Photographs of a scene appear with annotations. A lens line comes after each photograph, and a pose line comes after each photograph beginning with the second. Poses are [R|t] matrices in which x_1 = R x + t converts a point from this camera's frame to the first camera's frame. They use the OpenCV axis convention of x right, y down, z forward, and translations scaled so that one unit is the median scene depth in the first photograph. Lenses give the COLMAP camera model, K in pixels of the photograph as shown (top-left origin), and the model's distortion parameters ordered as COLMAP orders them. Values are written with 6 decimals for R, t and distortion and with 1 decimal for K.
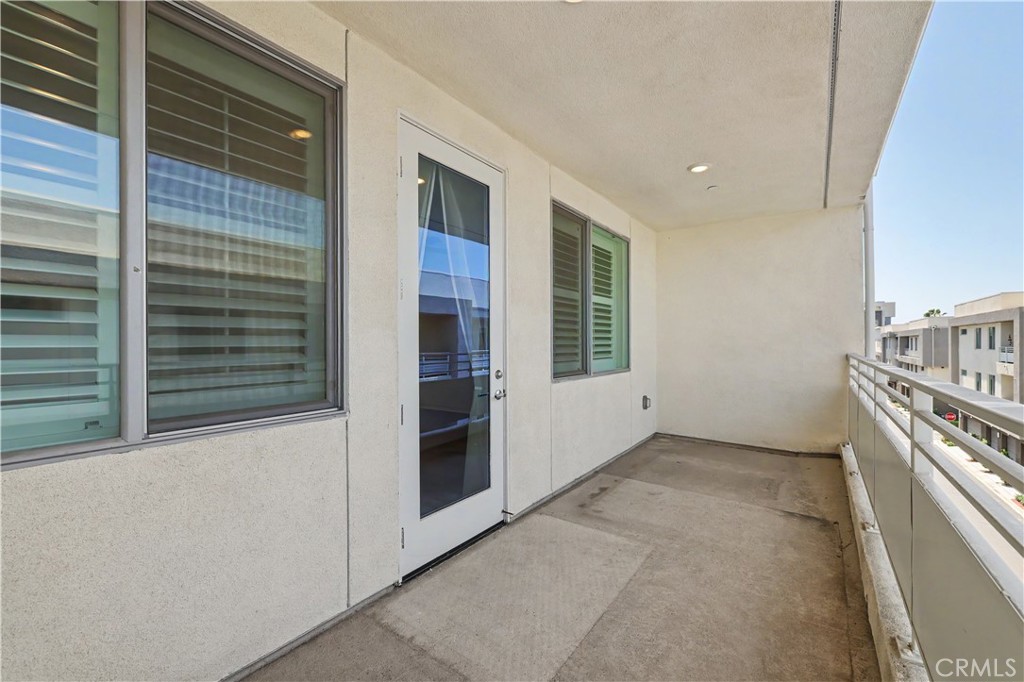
lens RADIAL K [[434.6, 0, 512.0], [0, 434.6, 341.0], [0, 0, 1]] dist [-0.001489, -0.000252]
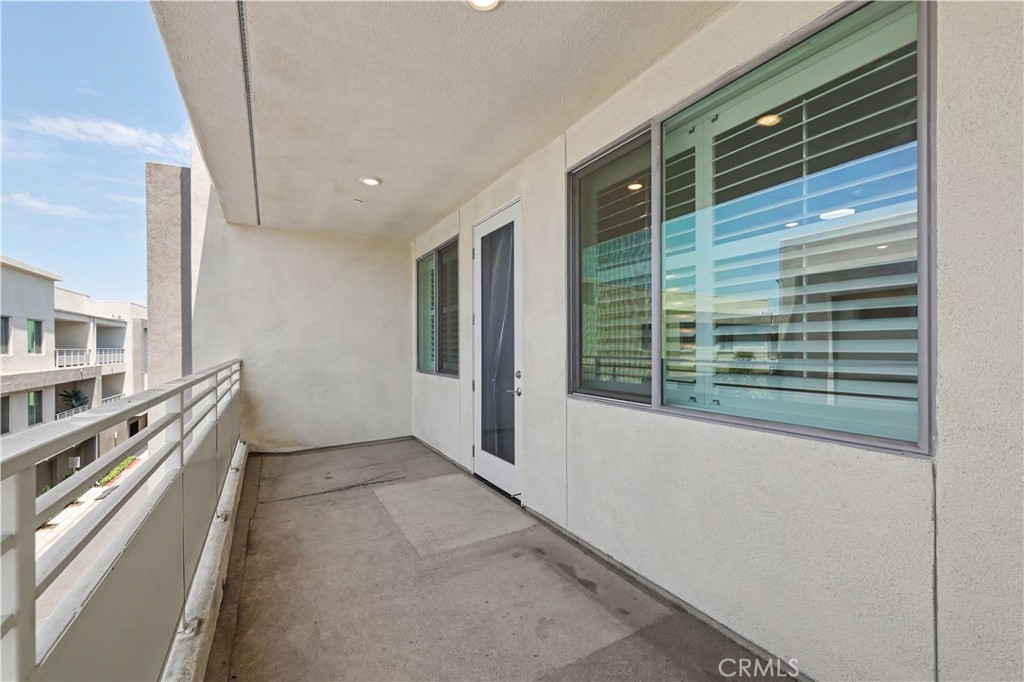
lens RADIAL K [[435.6, 0, 510.5], [0, 435.6, 346.3], [0, 0, 1]] dist [-0.003052, -0.000606]
pose [[-0.437799, 0.003651, -0.899066, 1.016745], [0.007116, 0.999975, 0.000595, -0.000628], [0.899045, -0.006137, -0.437813, 1.462773]]
